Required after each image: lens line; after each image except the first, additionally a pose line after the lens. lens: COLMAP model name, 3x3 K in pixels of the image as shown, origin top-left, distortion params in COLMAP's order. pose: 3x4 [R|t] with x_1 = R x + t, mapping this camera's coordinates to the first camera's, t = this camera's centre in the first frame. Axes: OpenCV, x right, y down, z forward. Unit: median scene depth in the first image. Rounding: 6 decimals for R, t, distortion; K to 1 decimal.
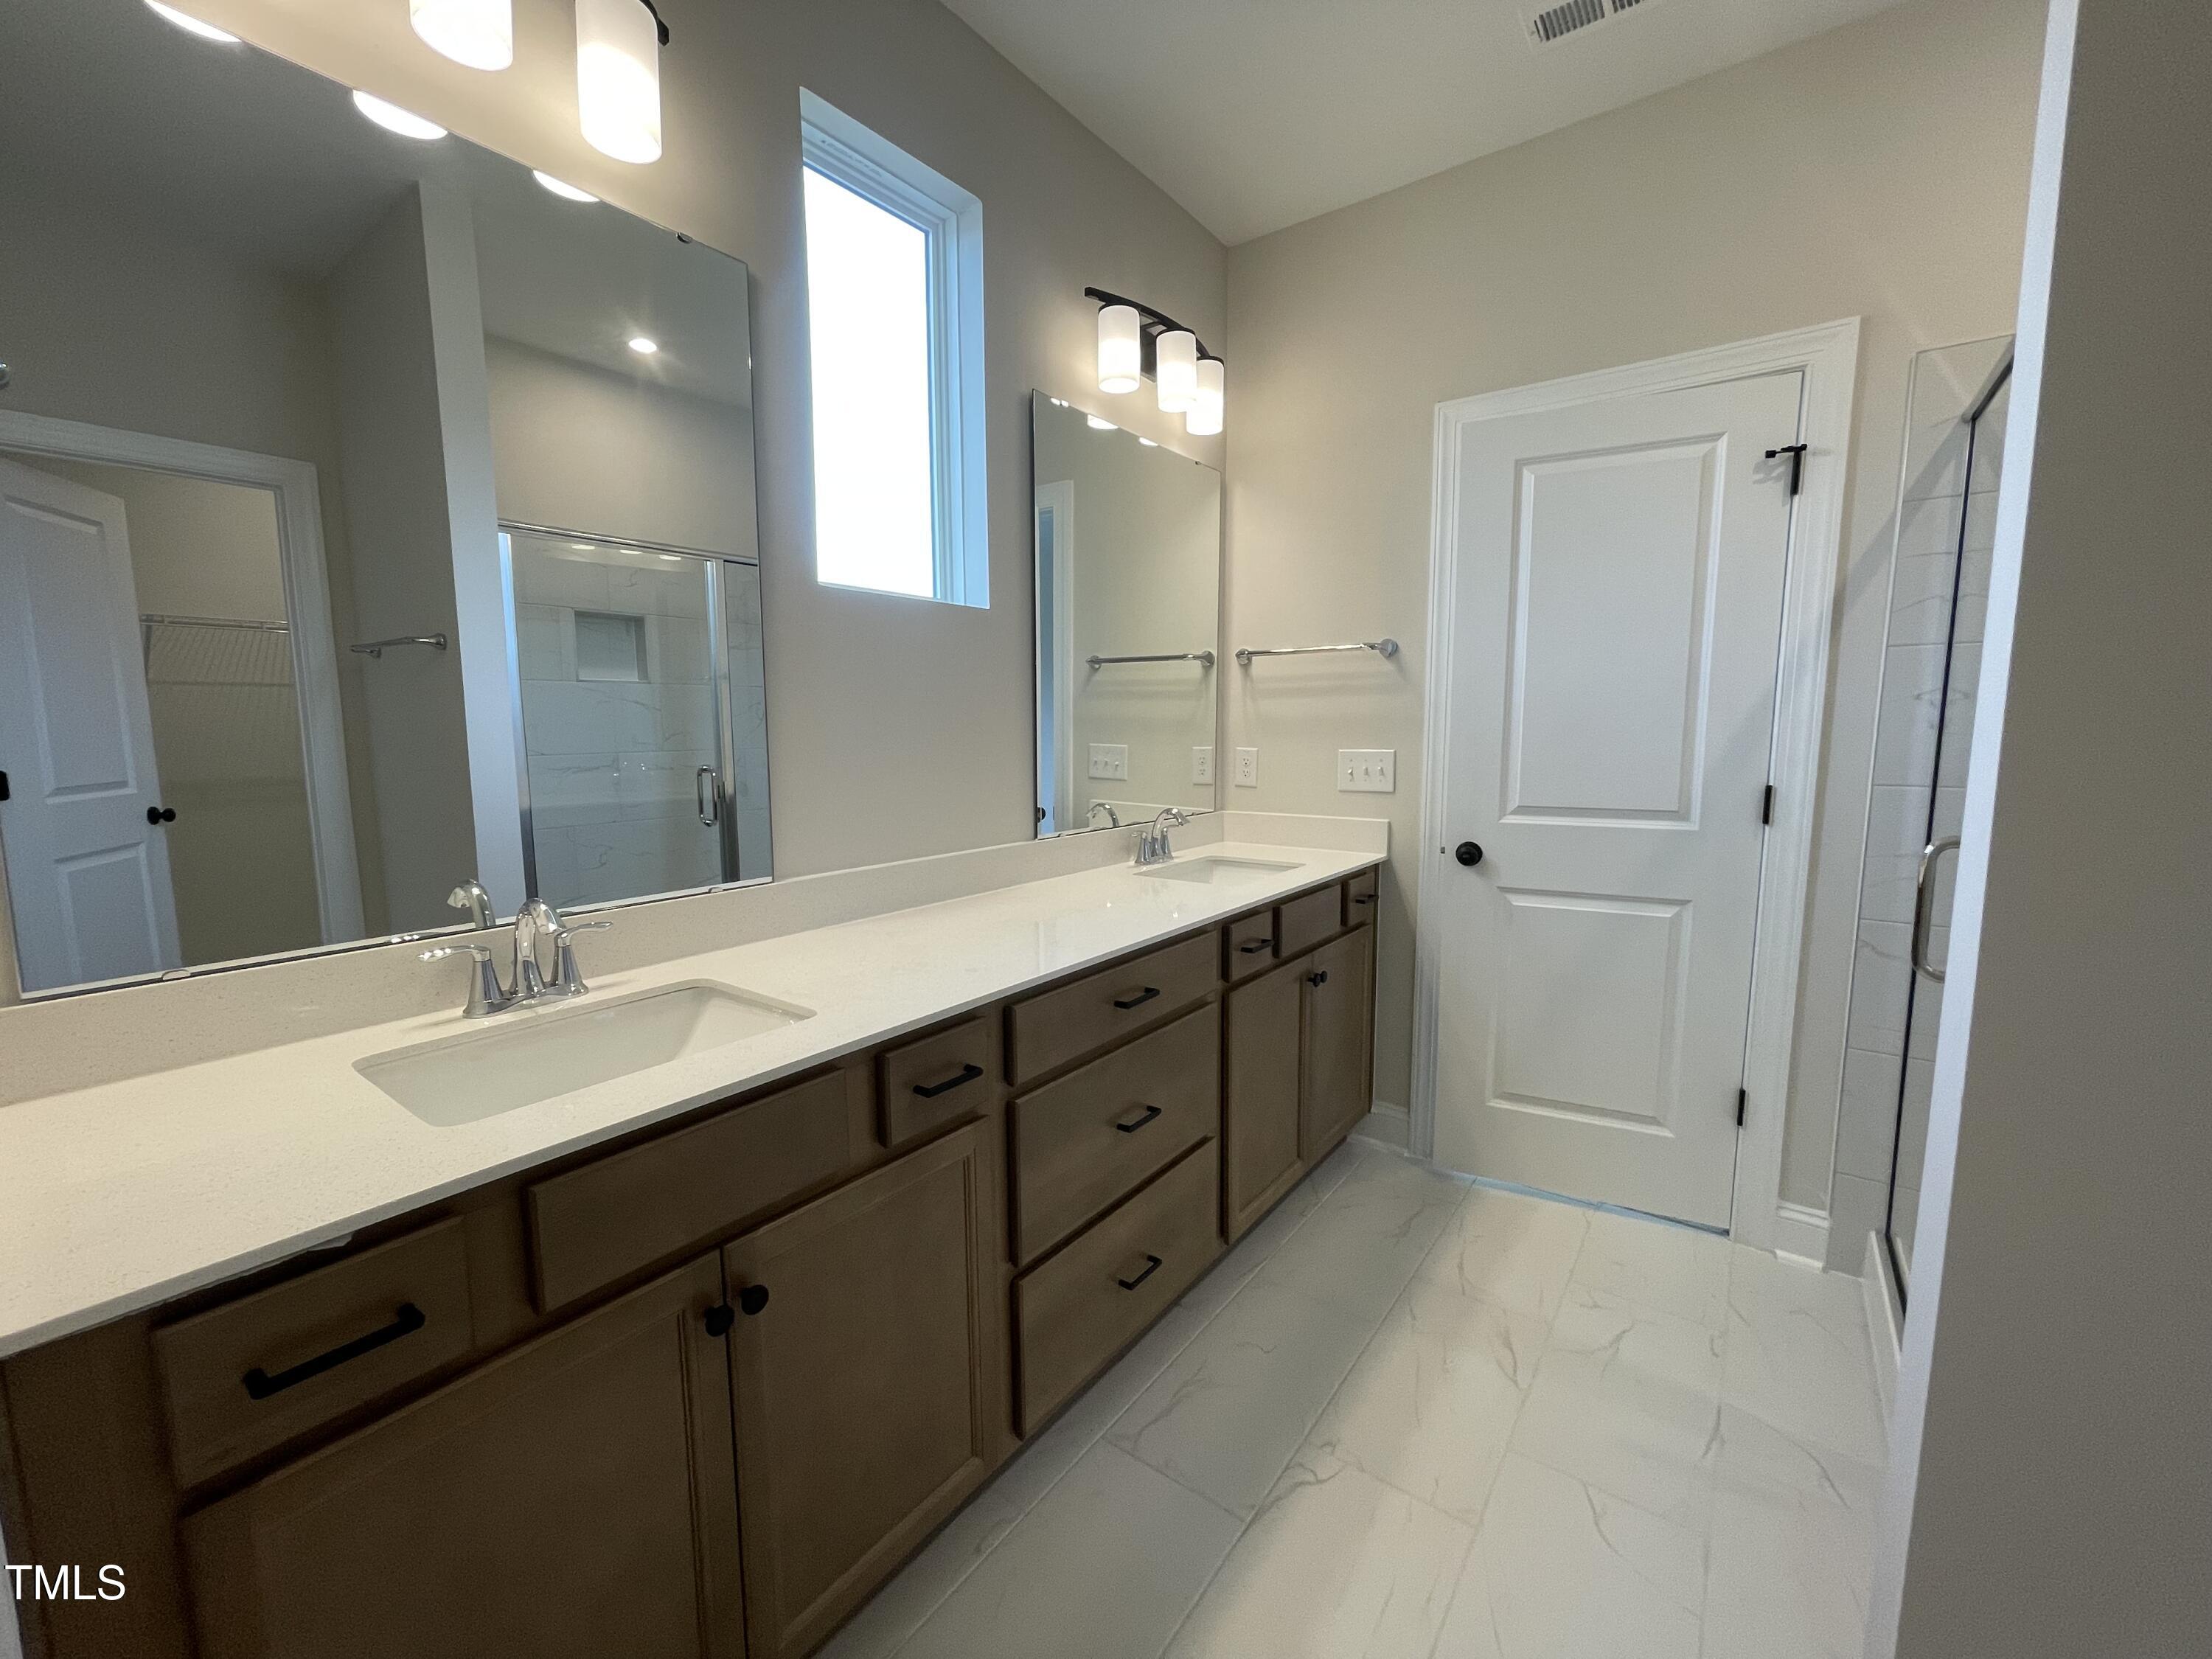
lens RADIAL K [[880.4, 0, 1109.5], [0, 880.4, 833.8], [0, 0, 1]] dist [-0.006467, 0.000196]
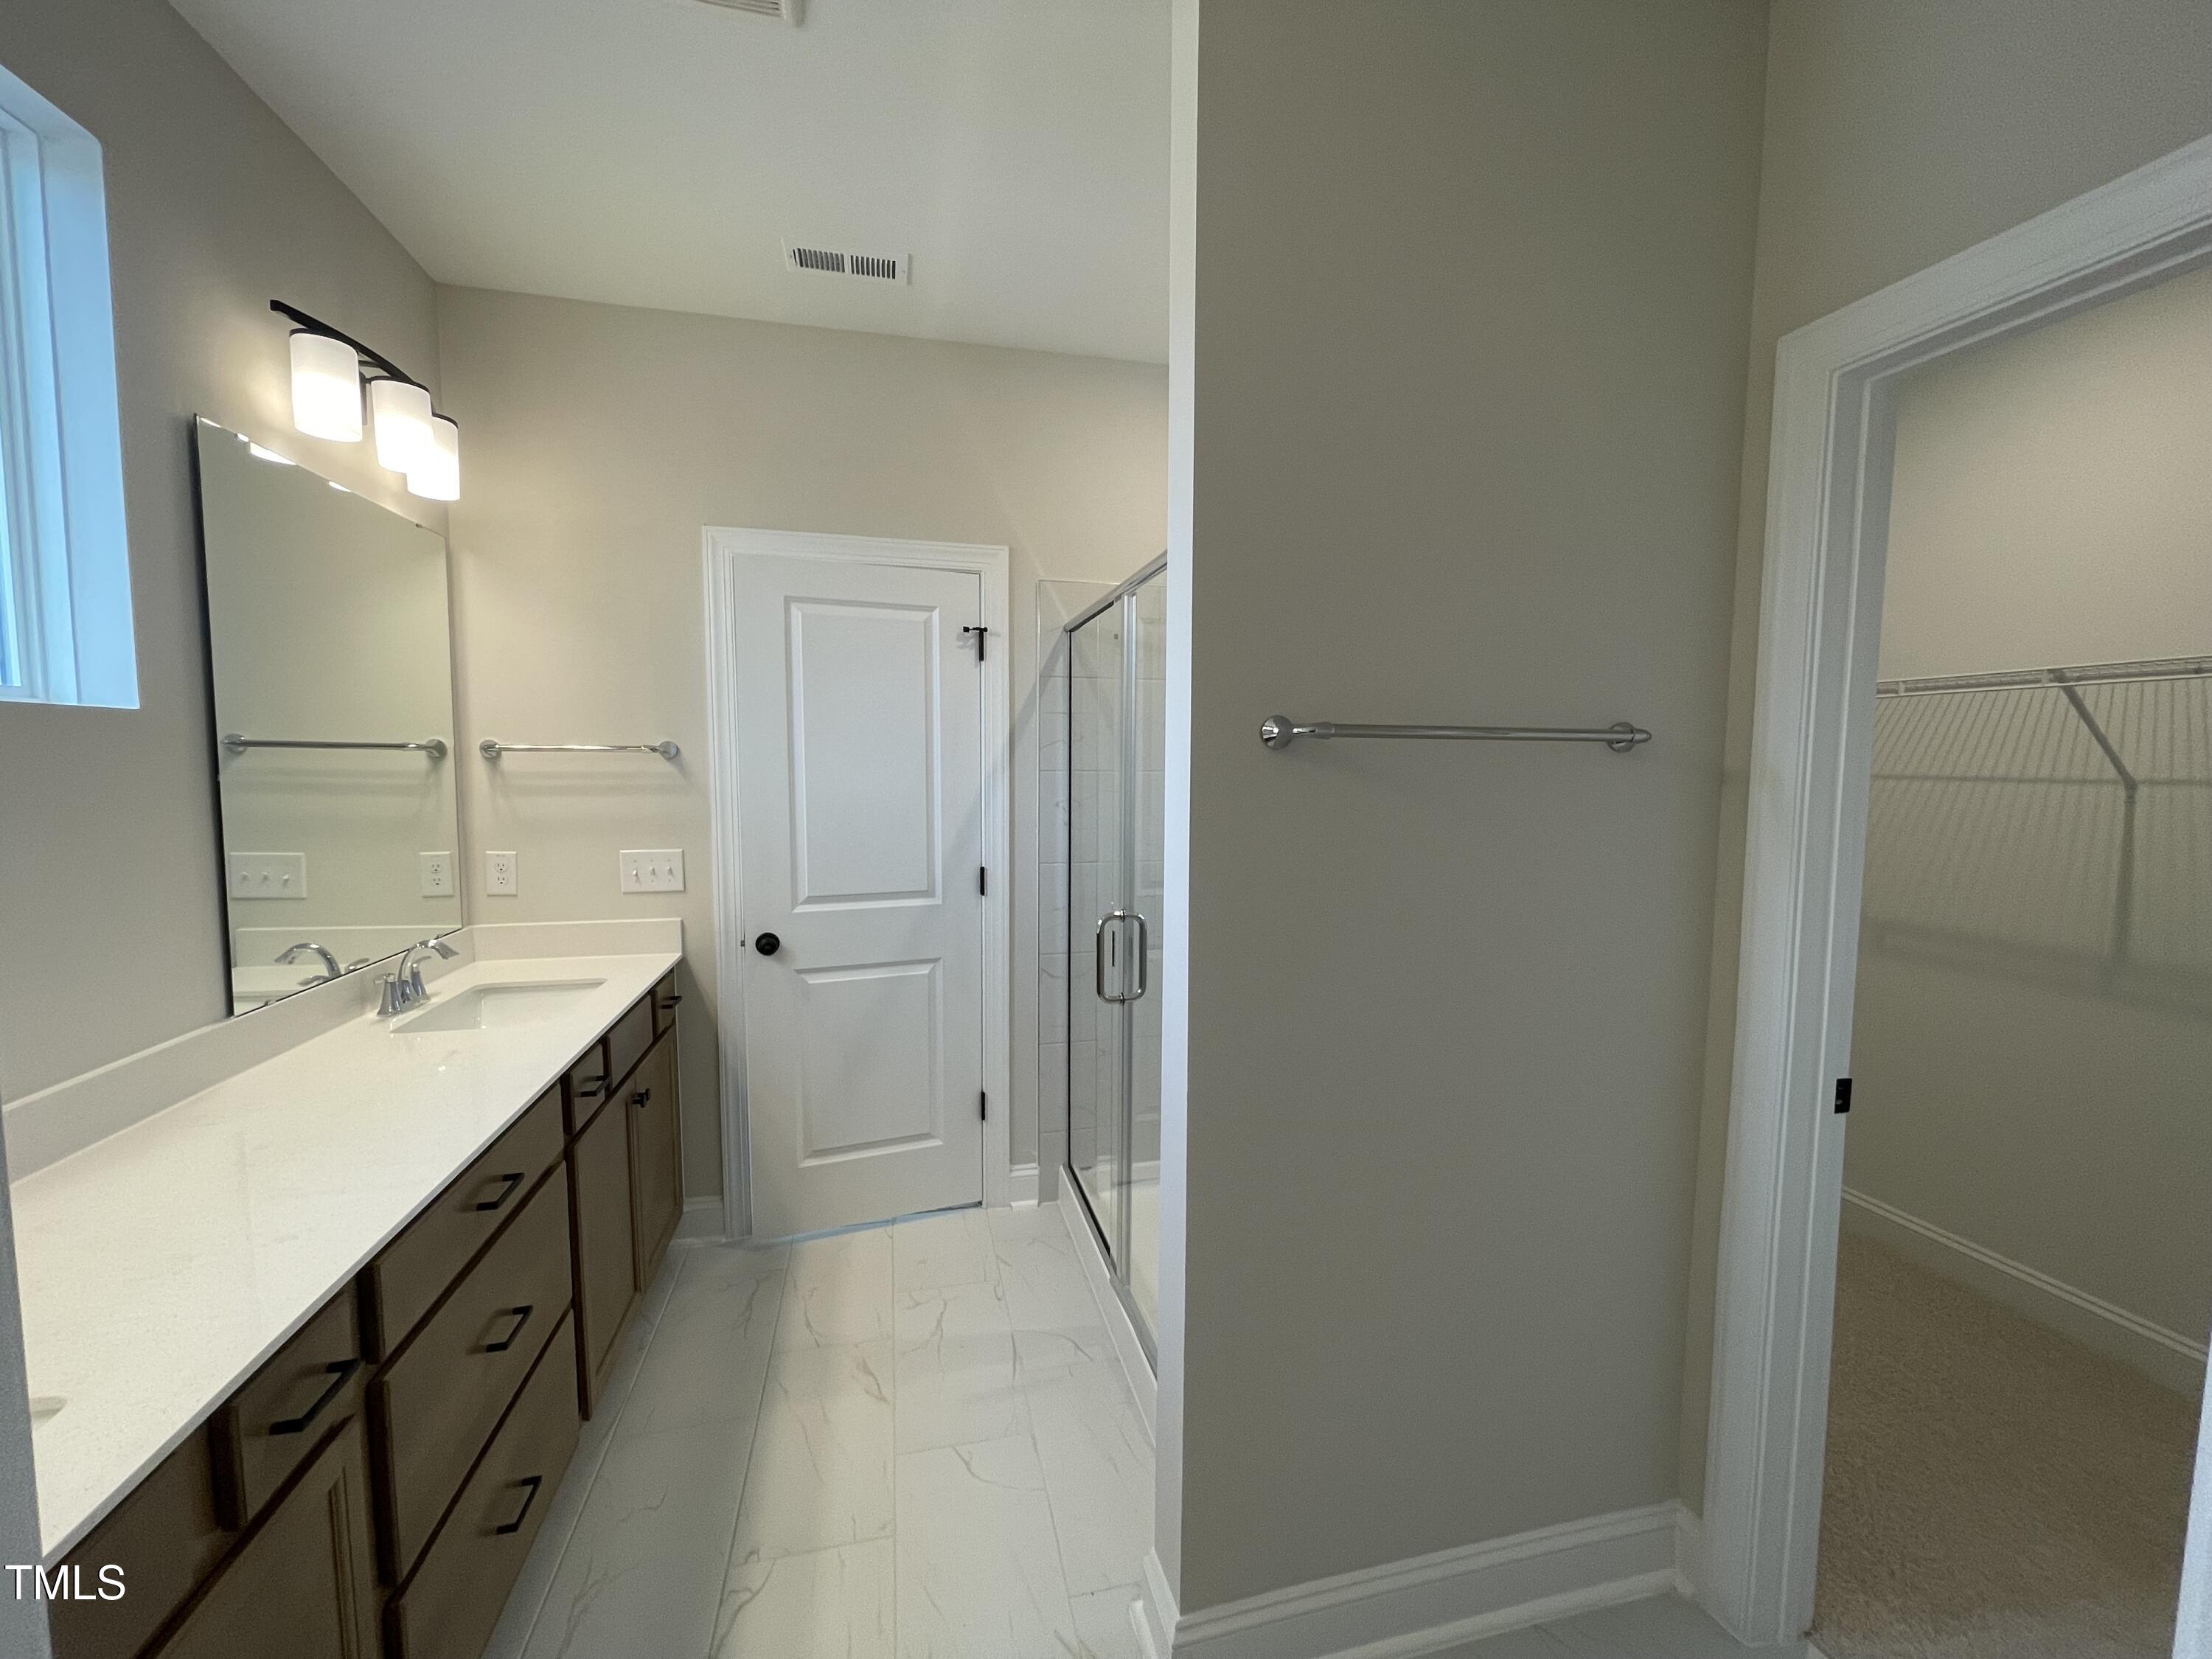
lens RADIAL K [[880.4, 0, 1093.4], [0, 880.4, 830.9], [0, 0, 1]] dist [-0.006467, 0.000196]
pose [[0.645404, -0.051046, 0.762134, -0.166674], [0.084772, 0.996388, -0.005053, -0.082628], [-0.759123, 0.067869, 0.647400, -0.024541]]
